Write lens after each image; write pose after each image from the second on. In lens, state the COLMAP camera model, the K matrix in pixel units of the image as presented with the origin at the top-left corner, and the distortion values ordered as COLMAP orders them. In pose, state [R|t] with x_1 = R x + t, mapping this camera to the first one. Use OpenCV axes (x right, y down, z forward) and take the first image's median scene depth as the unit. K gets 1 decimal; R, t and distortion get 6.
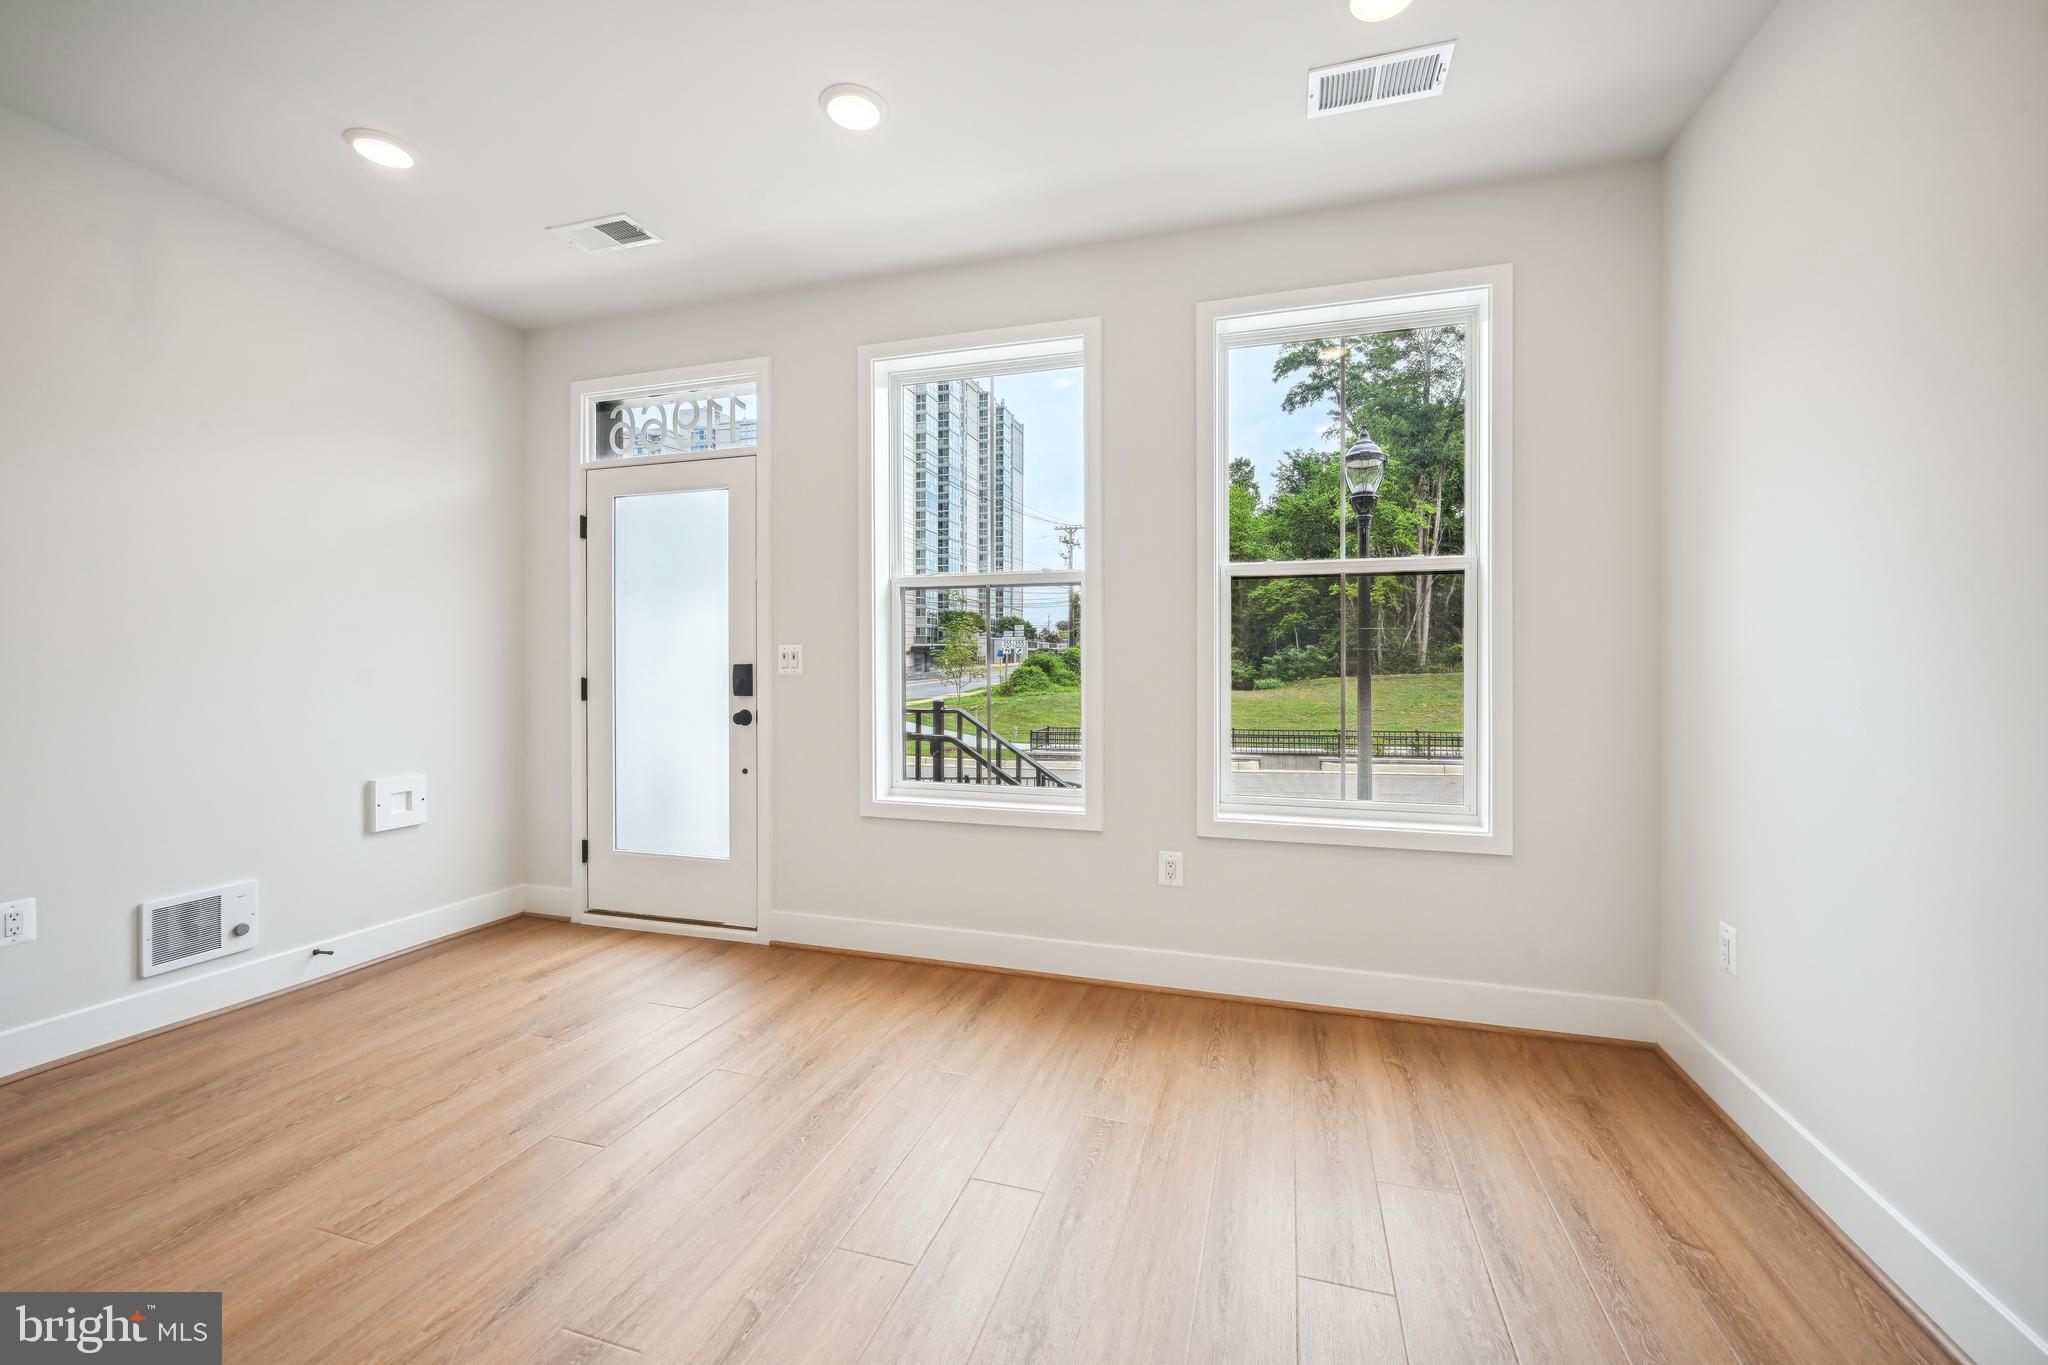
lens RADIAL K [[823.6, 0, 1022.3], [0, 823.6, 676.4], [0, 0, 1]] dist [0.003409, 0.000515]
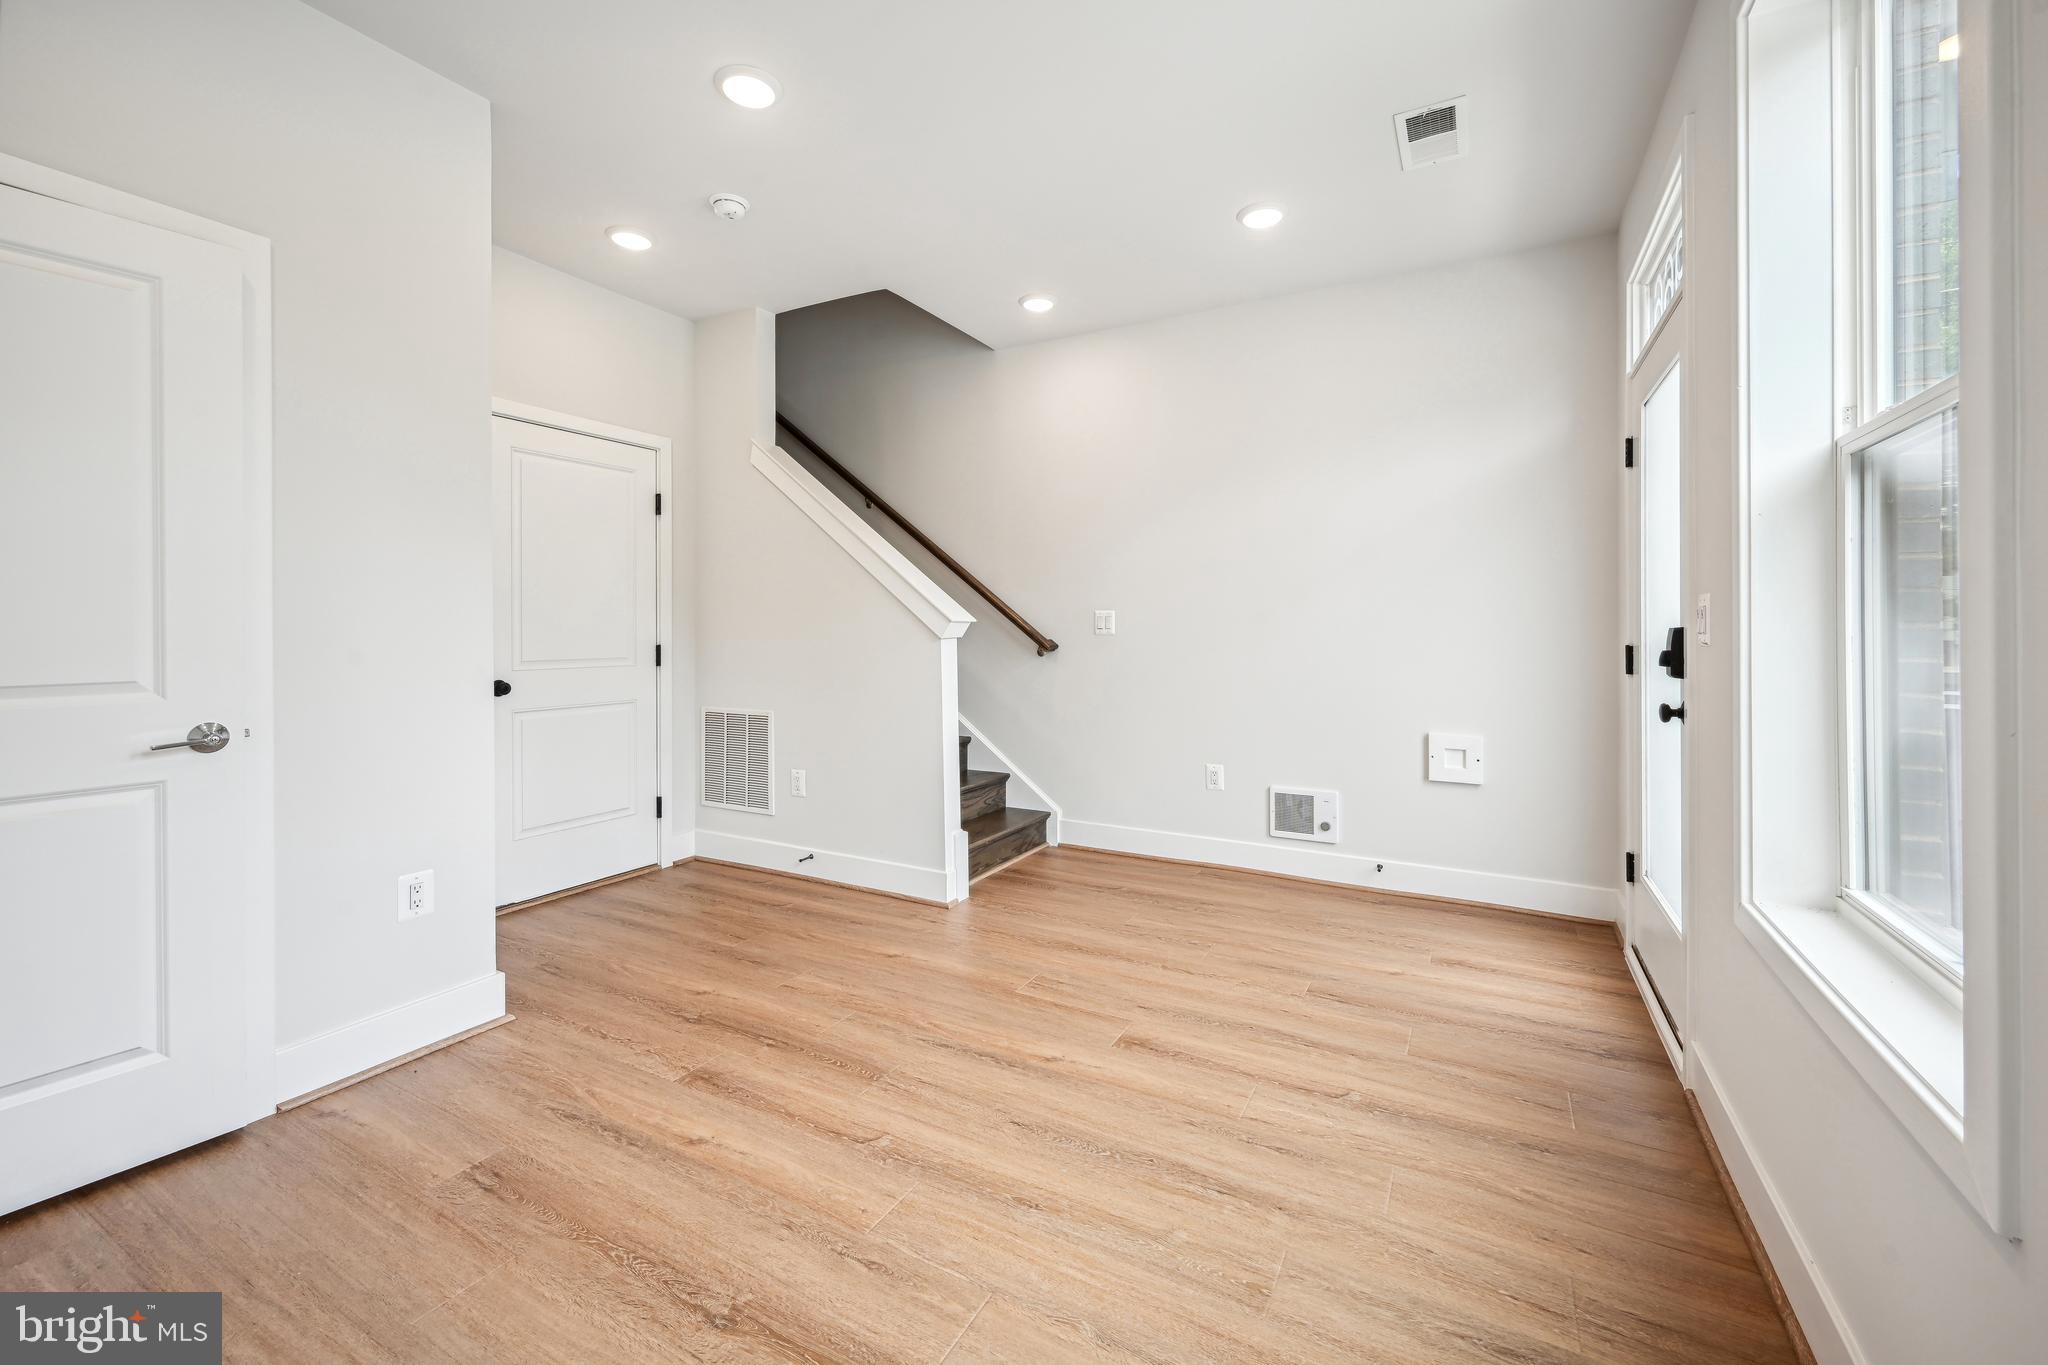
lens RADIAL K [[823.6, 0, 1022.3], [0, 823.6, 676.4], [0, 0, 1]] dist [0.003409, 0.000515]
pose [[-0.198621, 0.055375, -0.978511, 0.448538], [-0.012938, 0.998167, 0.059113, -0.006849], [0.979991, 0.024401, -0.197541, 0.802003]]
